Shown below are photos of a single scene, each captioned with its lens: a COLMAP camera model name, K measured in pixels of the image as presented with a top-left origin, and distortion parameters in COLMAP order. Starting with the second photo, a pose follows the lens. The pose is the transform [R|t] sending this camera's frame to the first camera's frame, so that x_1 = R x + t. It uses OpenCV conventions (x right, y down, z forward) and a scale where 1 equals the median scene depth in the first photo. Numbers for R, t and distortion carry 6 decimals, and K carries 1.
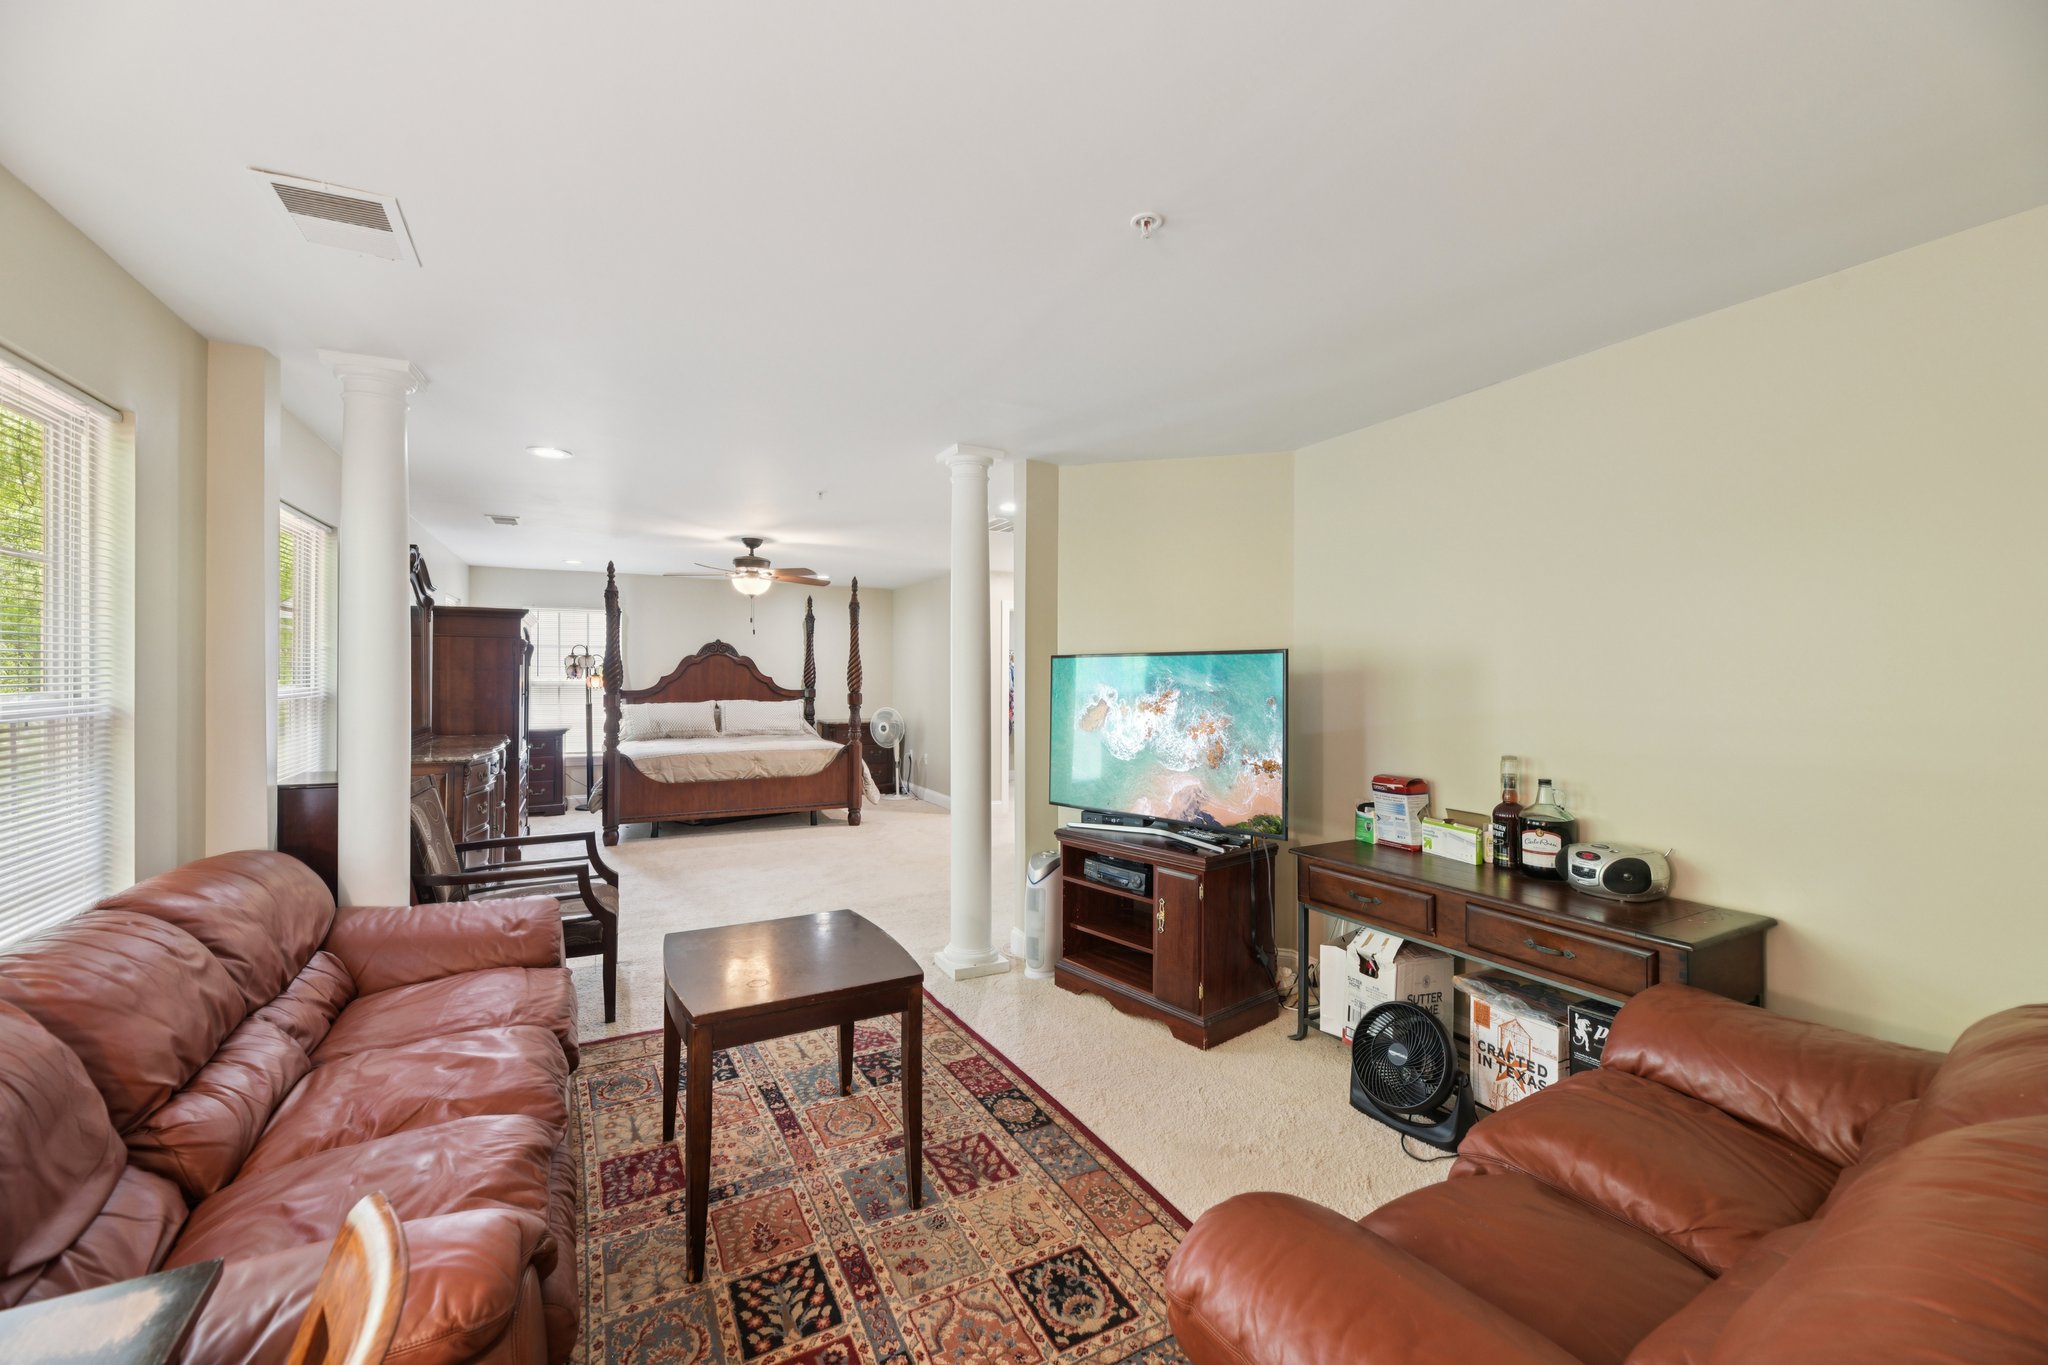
lens RADIAL K [[822.6, 0, 1031.7], [0, 822.6, 672.7], [0, 0, 1]] dist [0.013519, -0.002855]
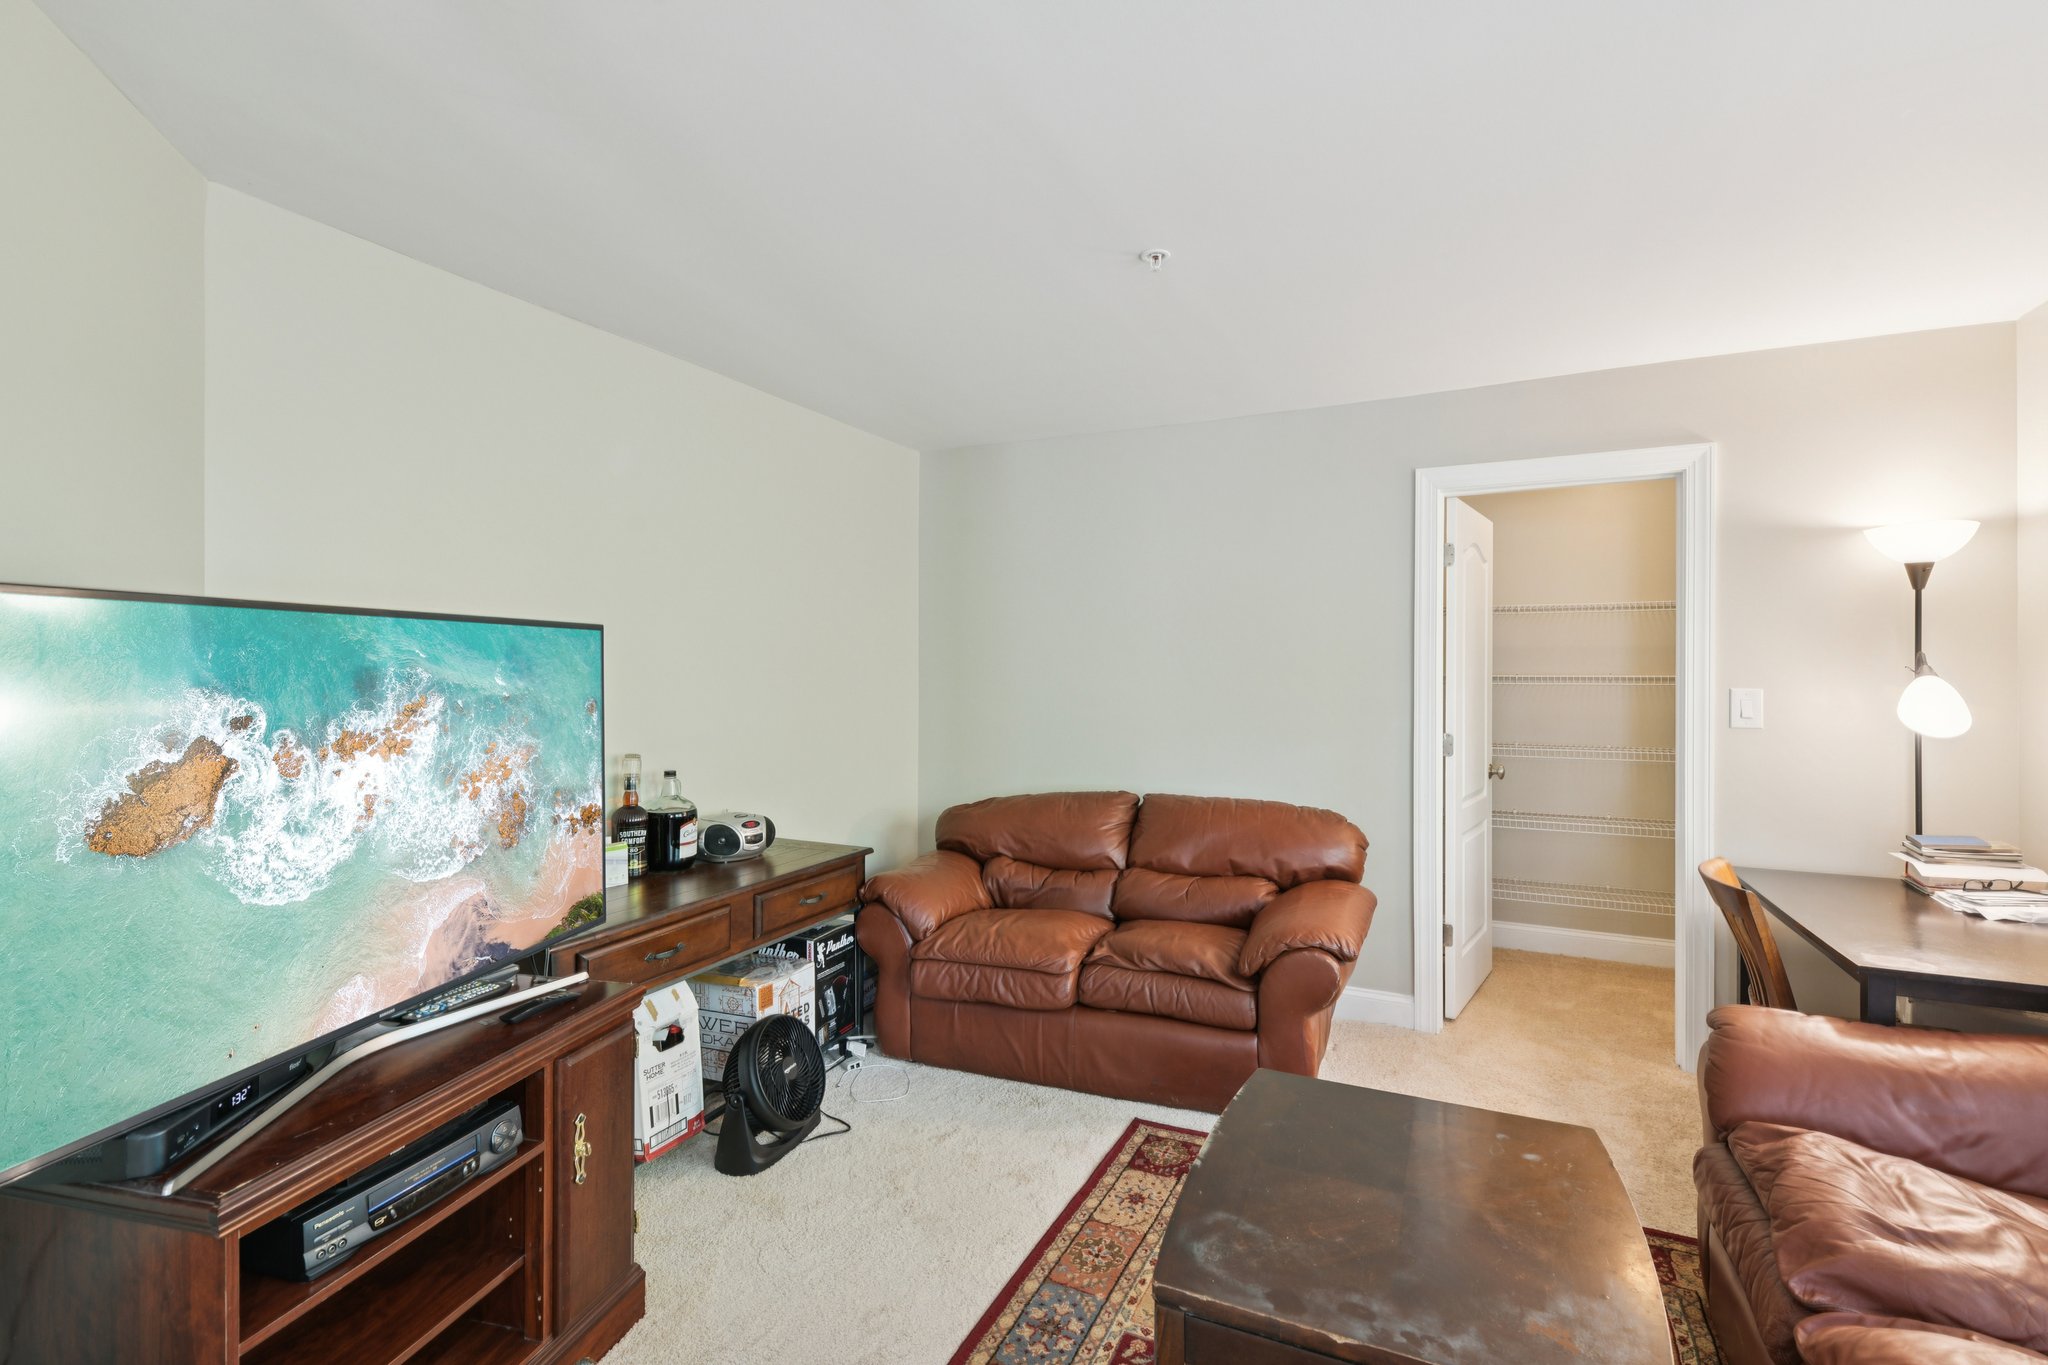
lens RADIAL K [[931.7, 0, 1026.3], [0, 931.7, 695.7], [0, 0, 1]] dist [-0.019105, -0.000297]
pose [[-0.594329, -0.026423, 0.803788, -0.240996], [-0.009175, 0.999618, 0.026076, 0.002631], [-0.804170, 0.008123, -0.594344, 0.608463]]
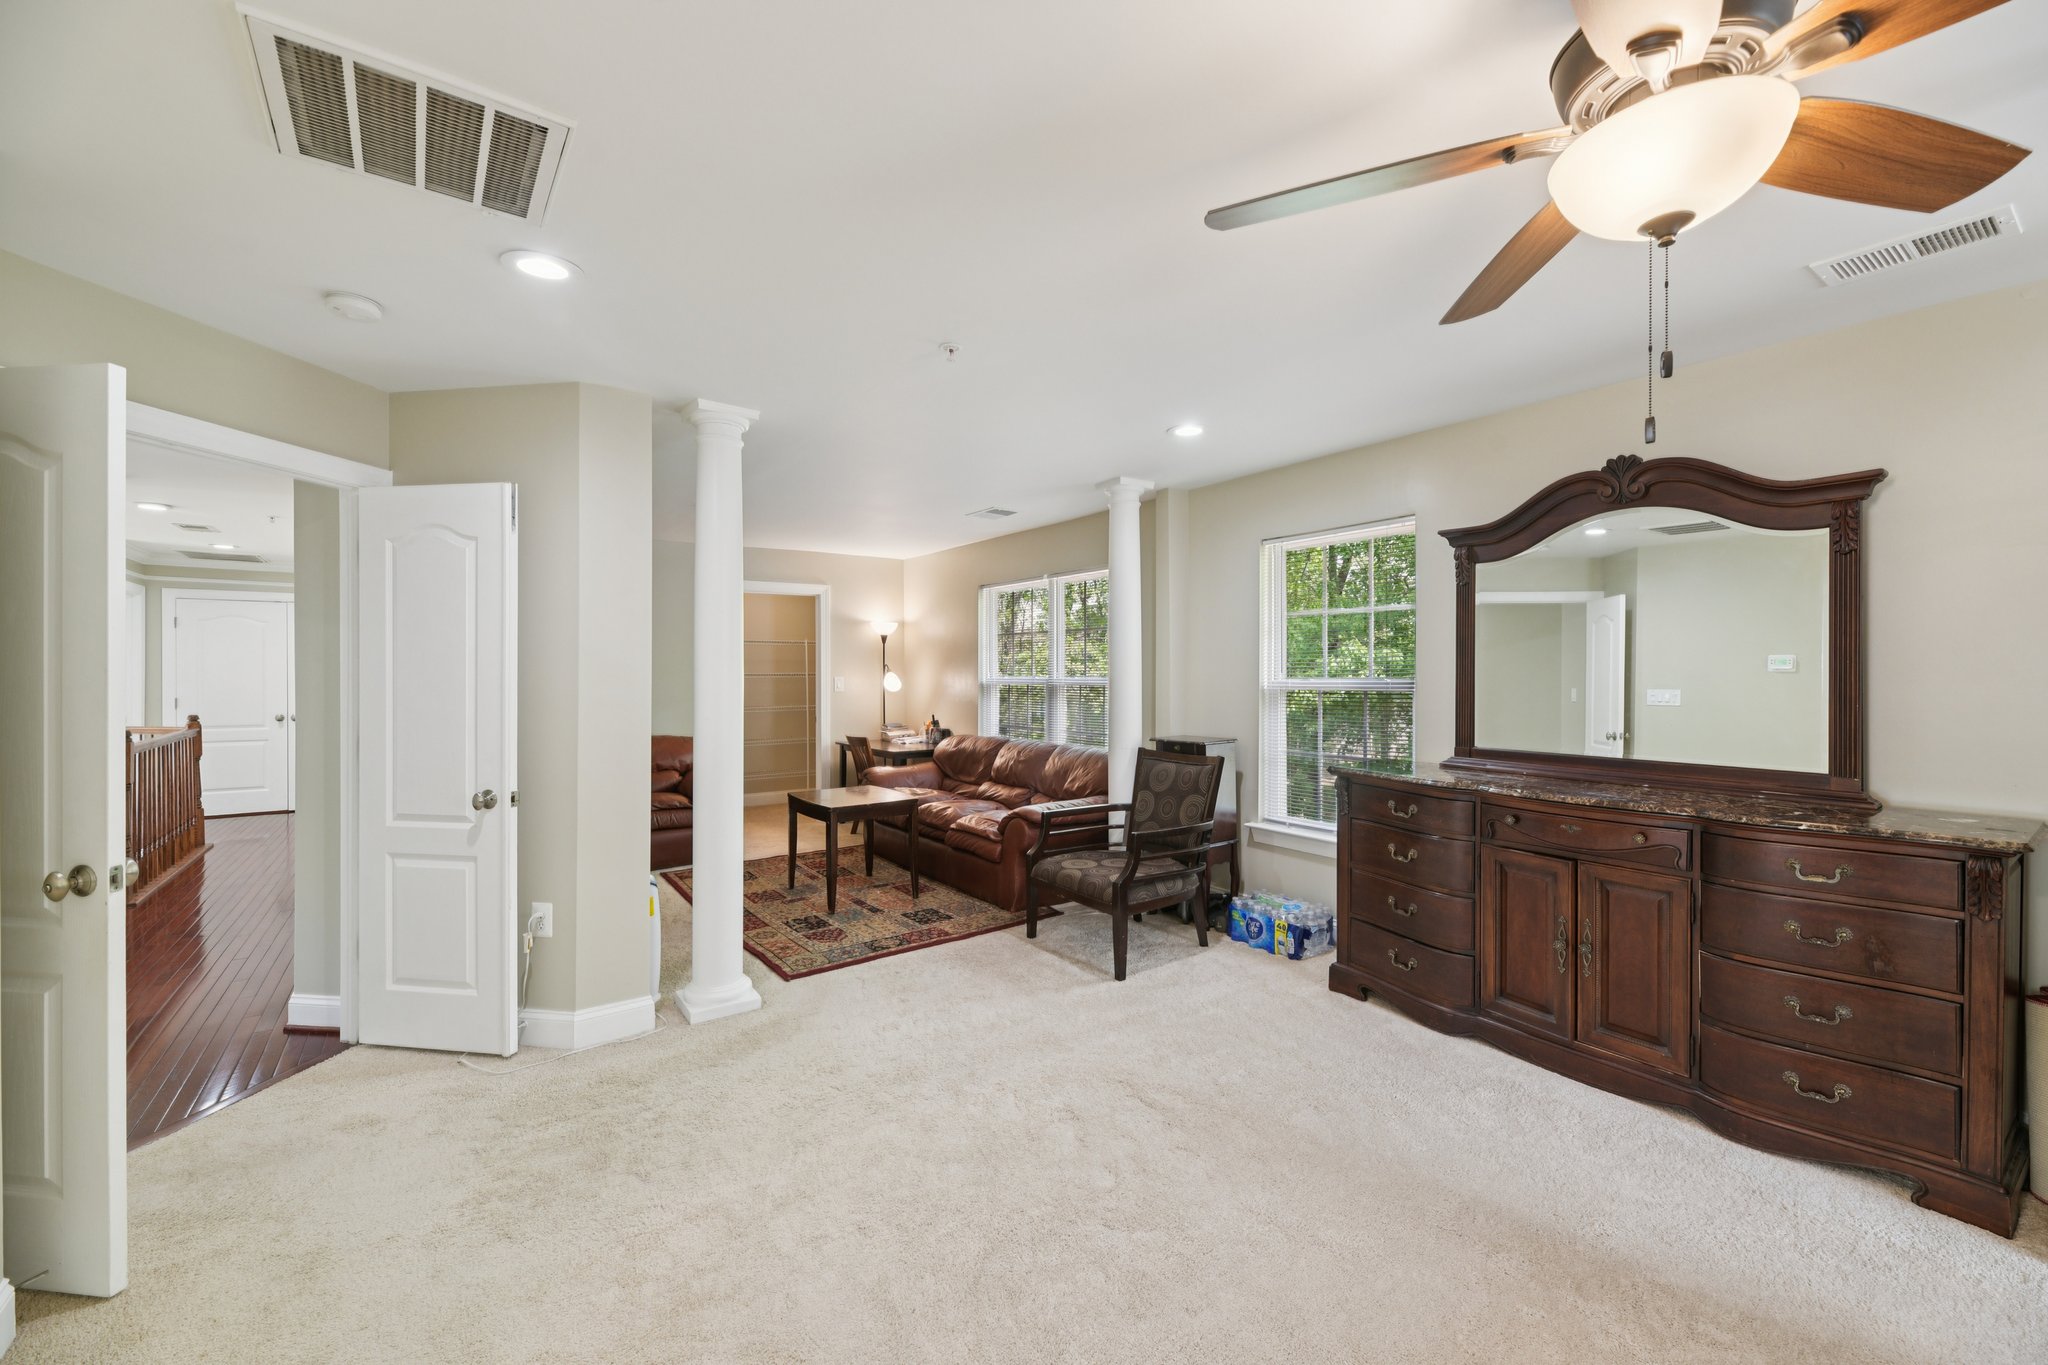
lens RADIAL K [[822.6, 0, 1036.7], [0, 822.6, 680.9], [0, 0, 1]] dist [0.013519, -0.002855]
pose [[-0.989117, -0.002695, -0.147104, -0.184461], [-0.003349, 0.999986, 0.004200, 0.008440], [0.147091, 0.004647, -0.989112, 1.252777]]
